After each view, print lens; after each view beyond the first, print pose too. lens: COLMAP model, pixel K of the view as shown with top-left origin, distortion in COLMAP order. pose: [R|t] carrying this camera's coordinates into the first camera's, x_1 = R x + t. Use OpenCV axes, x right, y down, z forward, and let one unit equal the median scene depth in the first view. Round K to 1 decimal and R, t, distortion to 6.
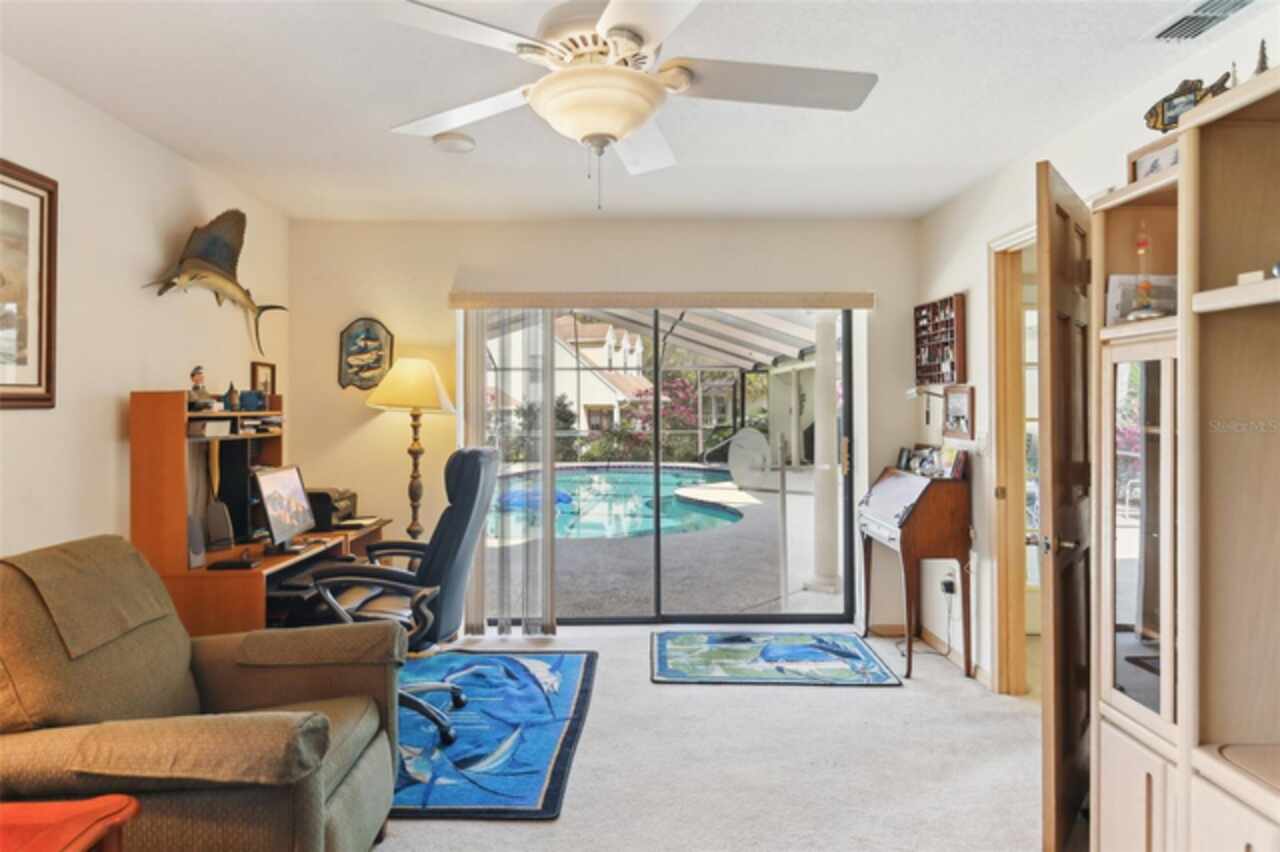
lens RADIAL K [[765.2, 0, 640.0], [0, 765.2, 426.0], [0, 0, 1]] dist [0.000366, 0.000204]
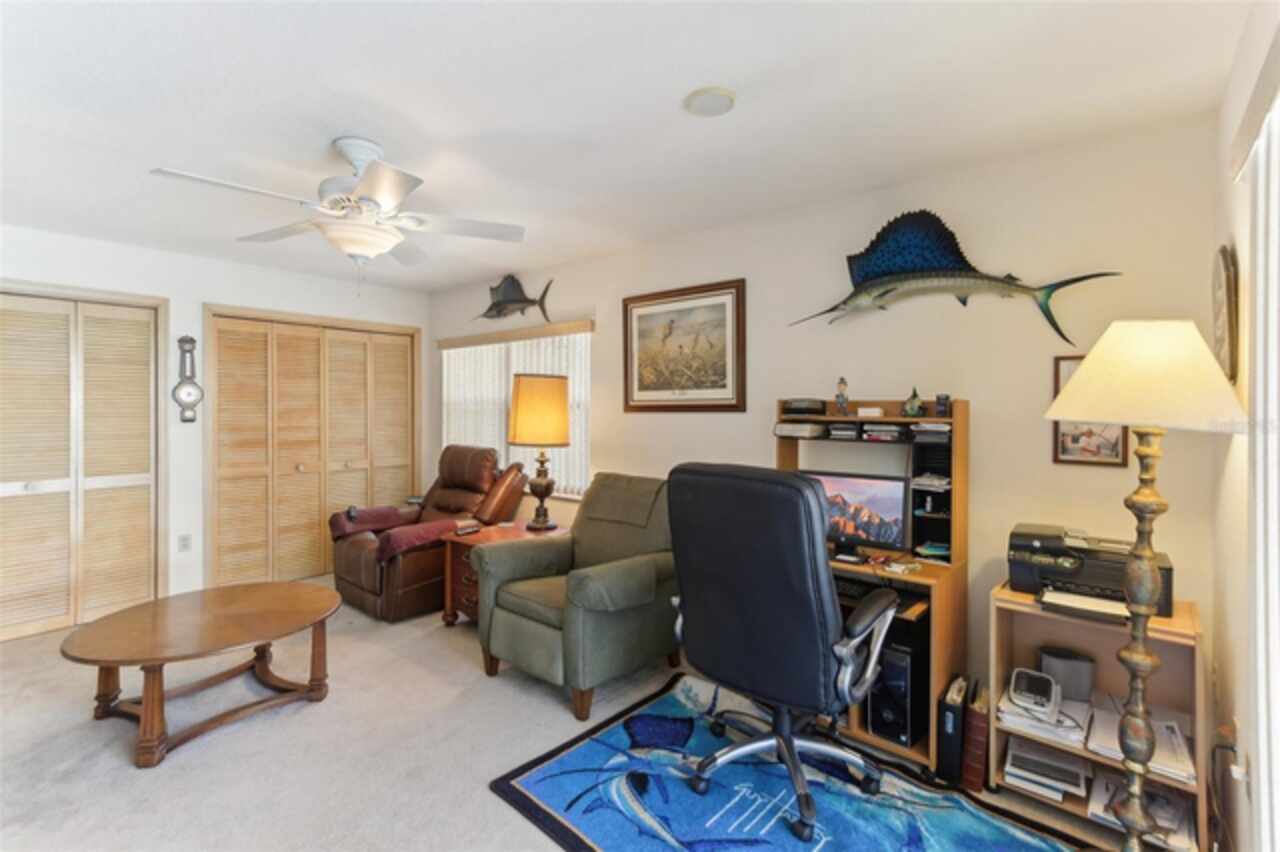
lens RADIAL K [[595.6, 0, 638.8], [0, 595.6, 414.3], [0, 0, 1]] dist [0.000188, 0.000334]
pose [[-0.673633, 0.009305, -0.739008, 0.325185], [-0.019950, 0.999327, 0.030768, -0.046819], [0.738797, 0.035470, -0.672994, 1.489578]]
